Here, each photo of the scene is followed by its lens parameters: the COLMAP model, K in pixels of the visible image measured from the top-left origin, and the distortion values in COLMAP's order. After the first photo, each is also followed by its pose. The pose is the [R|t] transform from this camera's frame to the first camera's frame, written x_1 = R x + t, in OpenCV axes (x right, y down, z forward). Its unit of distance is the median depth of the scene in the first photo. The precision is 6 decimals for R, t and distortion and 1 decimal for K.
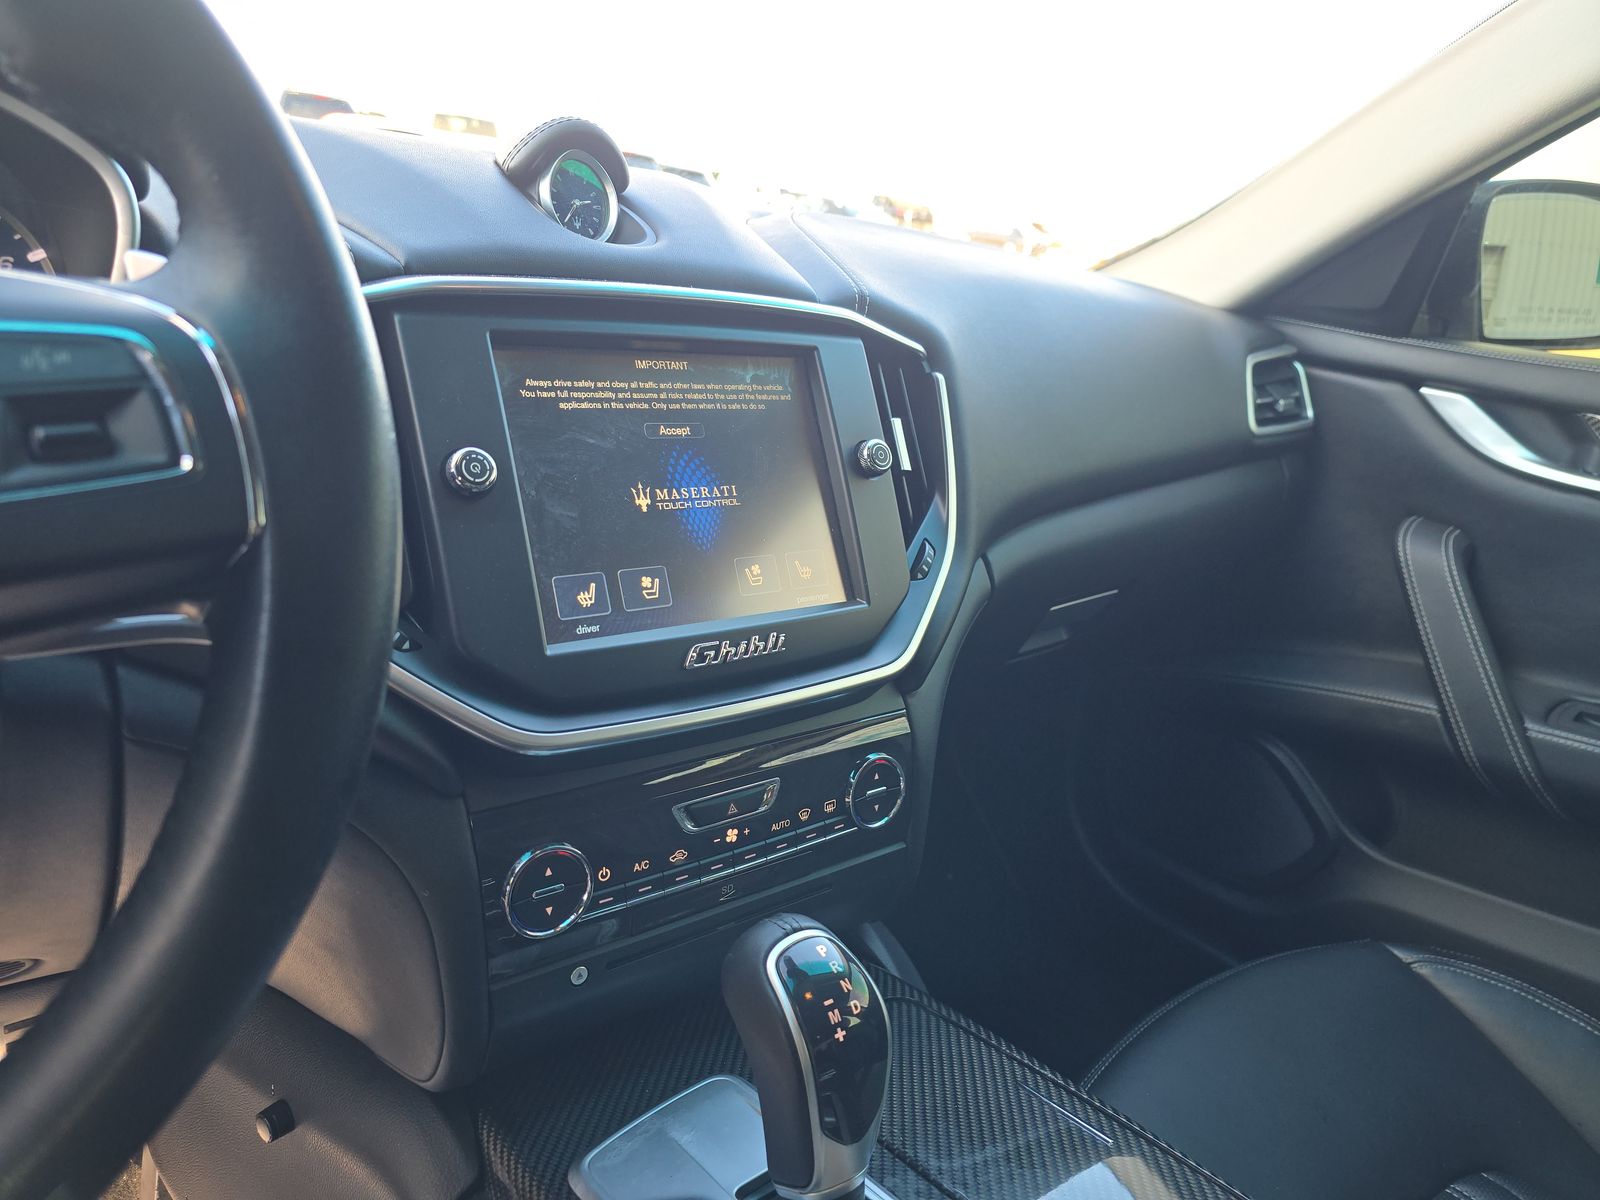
lens RADIAL K [[1095.3, 0, 800.0], [0, 1095.3, 600.0], [0, 0, 1]] dist [0.009837, 0.000403]
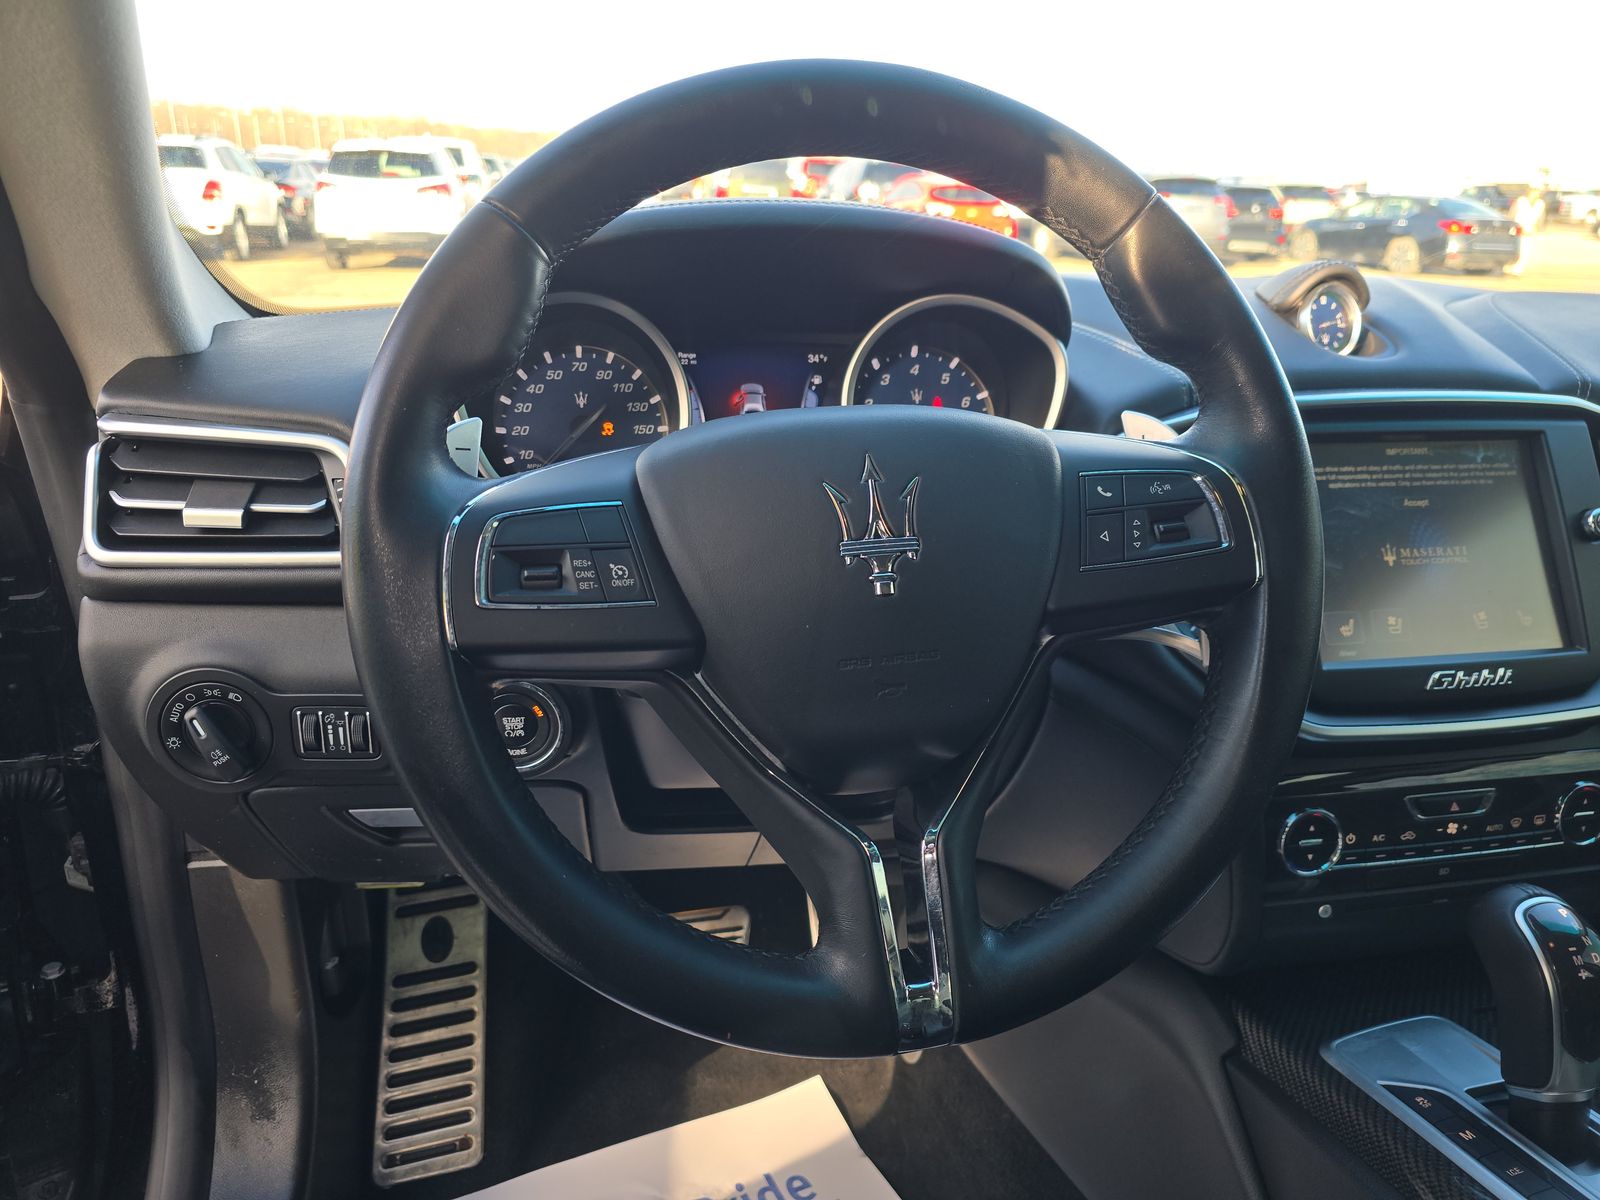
lens RADIAL K [[1062.4, 0, 798.9], [0, 1062.4, 591.1], [0, 0, 1]] dist [0.001164, -0.022475]
pose [[0.876111, 0.047610, -0.479752, -0.149767], [-0.064548, 0.997736, -0.018862, 0.017242], [0.477768, 0.047492, 0.877201, -0.422481]]
